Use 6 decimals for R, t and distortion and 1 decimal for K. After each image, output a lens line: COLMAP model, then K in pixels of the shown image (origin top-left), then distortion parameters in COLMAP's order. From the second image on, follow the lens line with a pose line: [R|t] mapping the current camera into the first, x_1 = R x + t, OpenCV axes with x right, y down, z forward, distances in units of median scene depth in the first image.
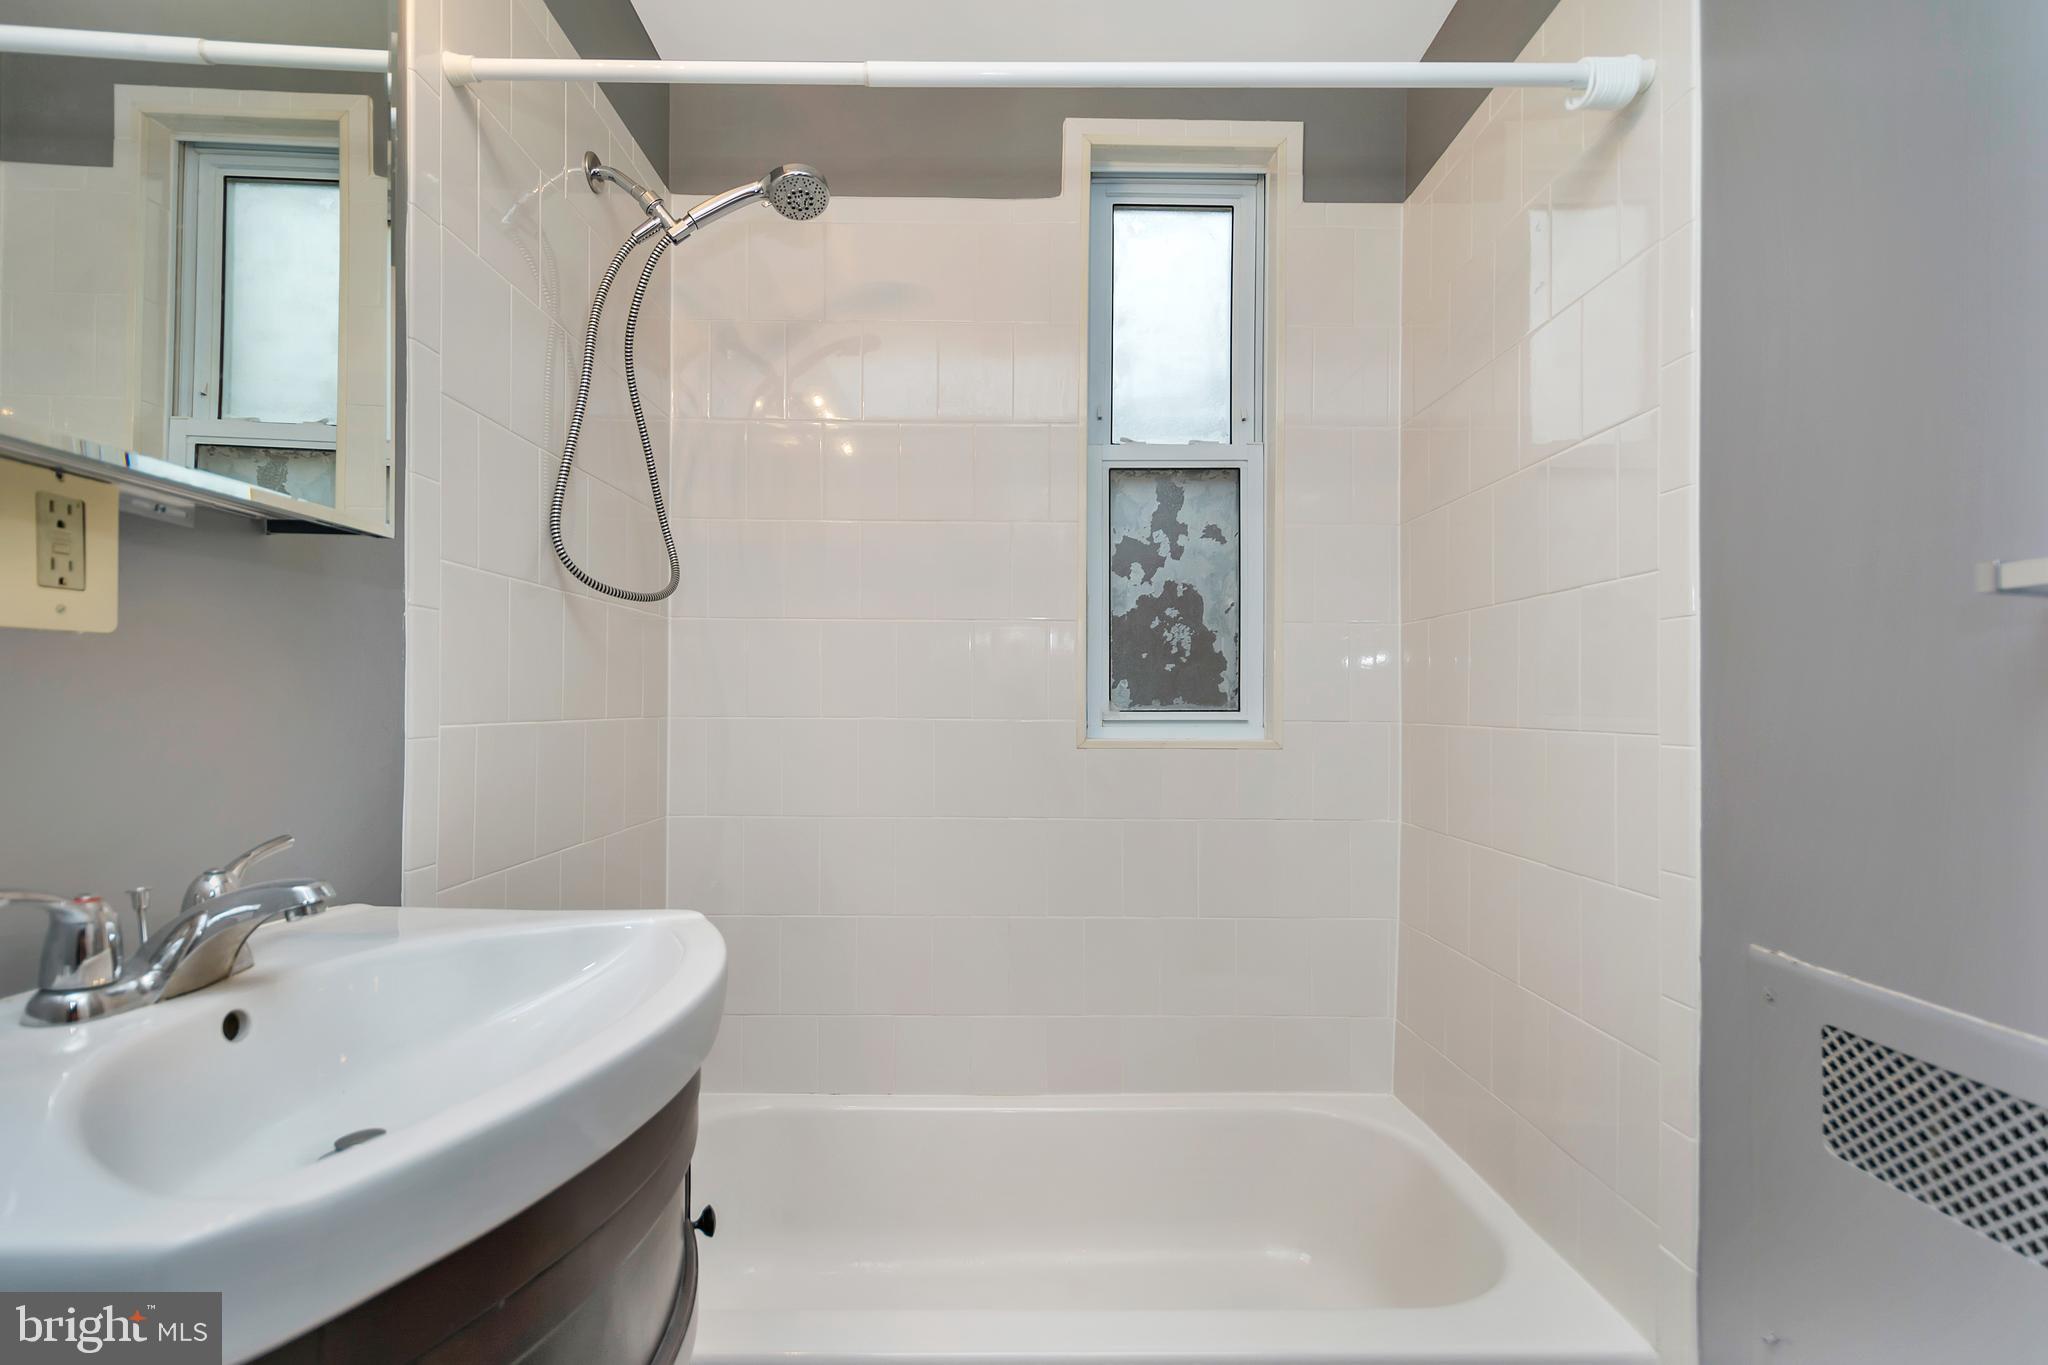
lens RADIAL K [[906.2, 0, 1010.1], [0, 906.2, 717.0], [0, 0, 1]] dist [0.009820, -0.000096]
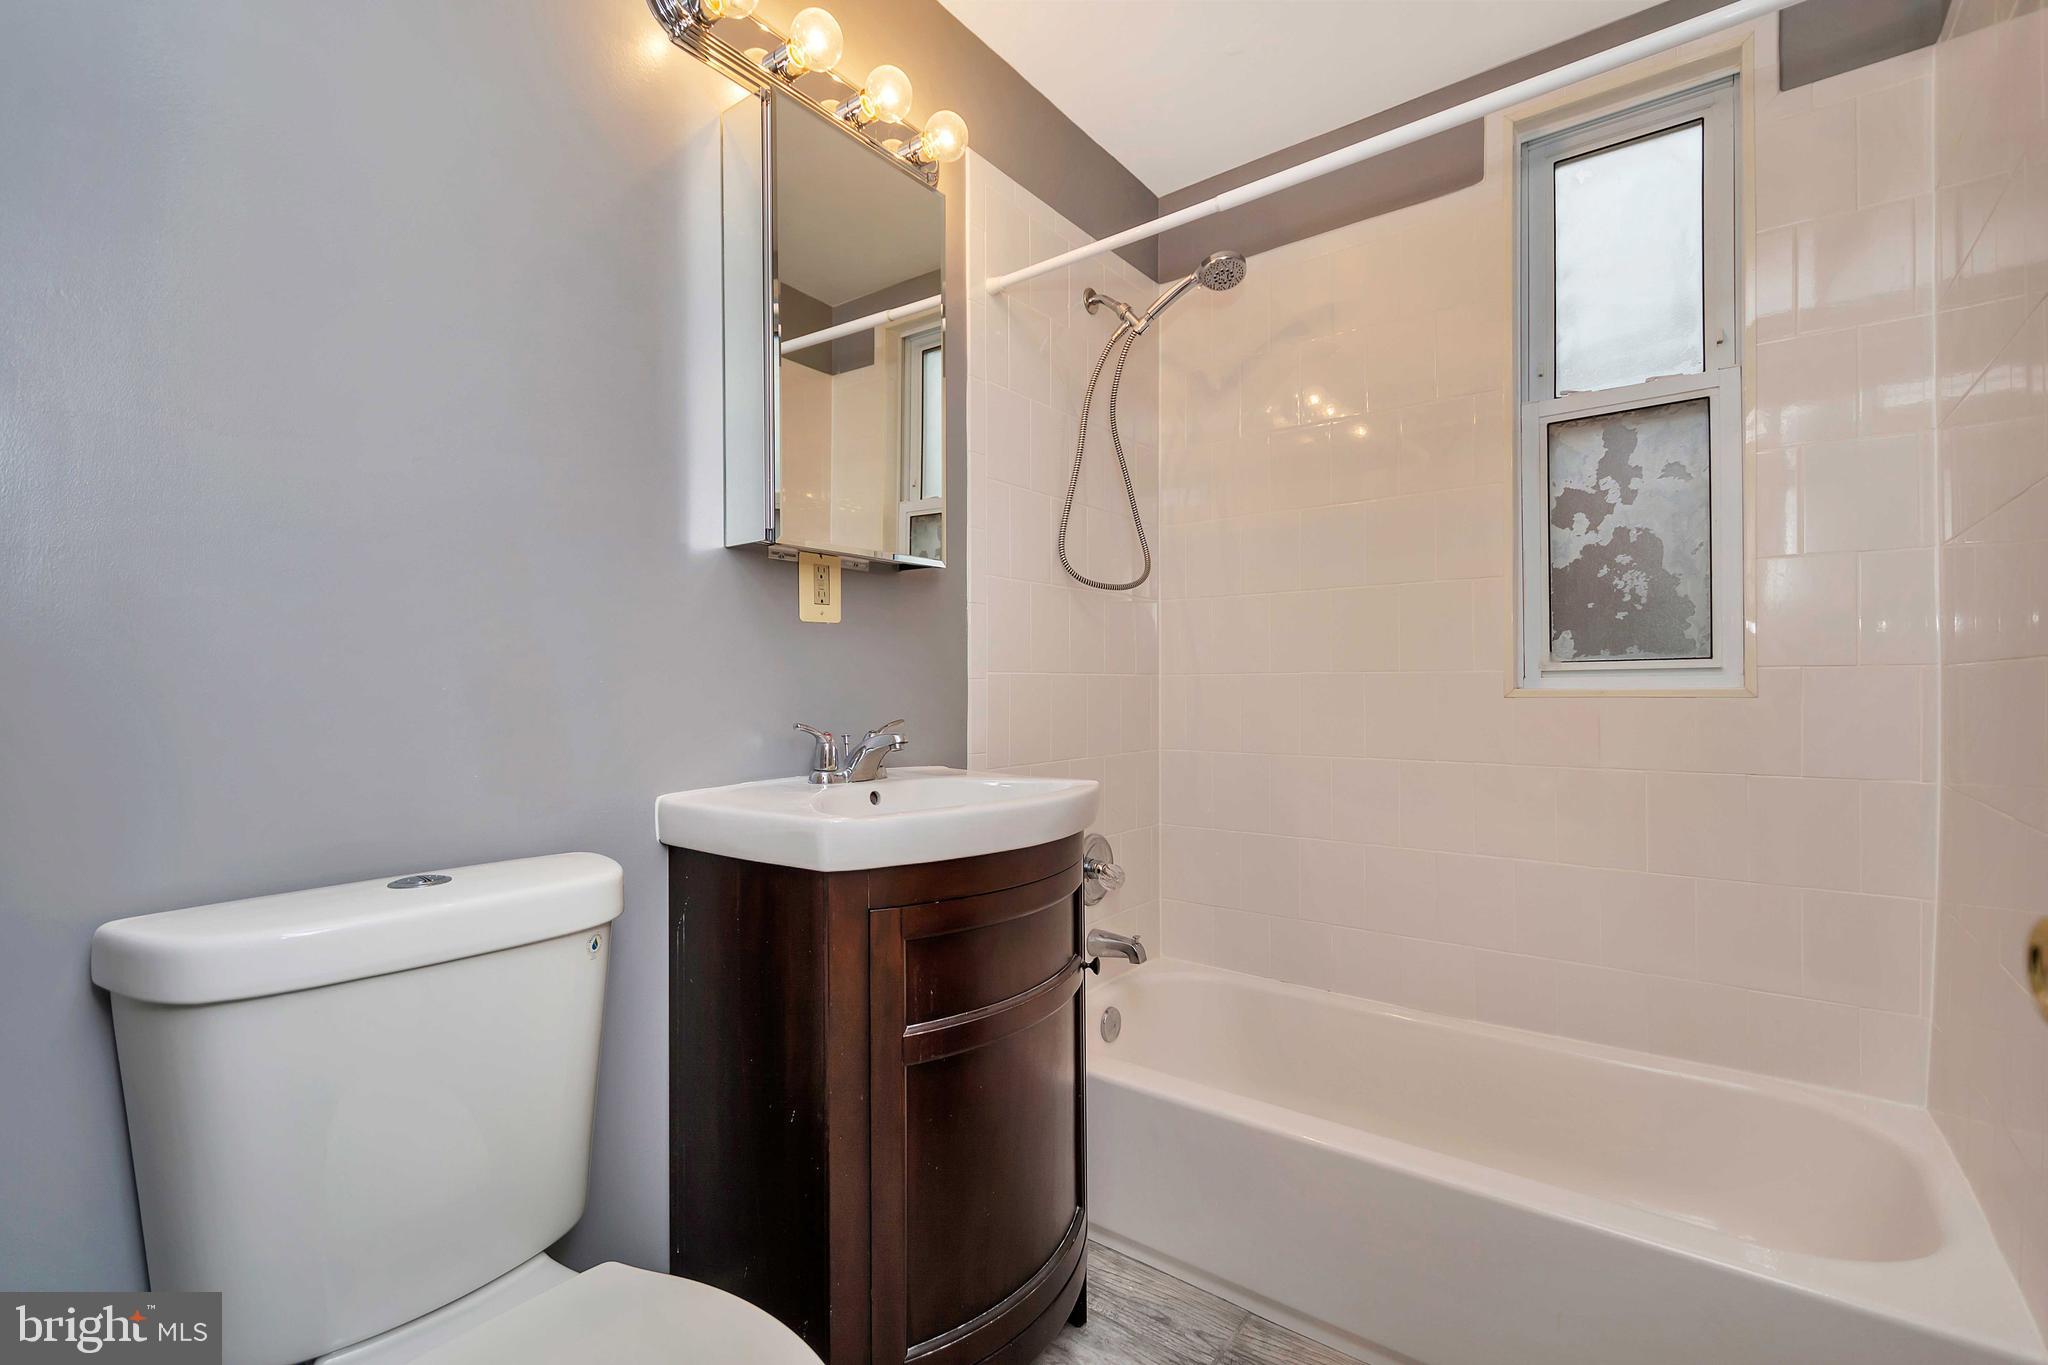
lens RADIAL K [[941.1, 0, 1005.5], [0, 941.1, 711.3], [0, 0, 1]] dist [0.000811, -0.000095]
pose [[0.777737, 0.001636, -0.628588, 0.299154], [0.000654, 0.999994, 0.003412, 0.044529], [0.628590, -0.003064, 0.777731, -0.205597]]
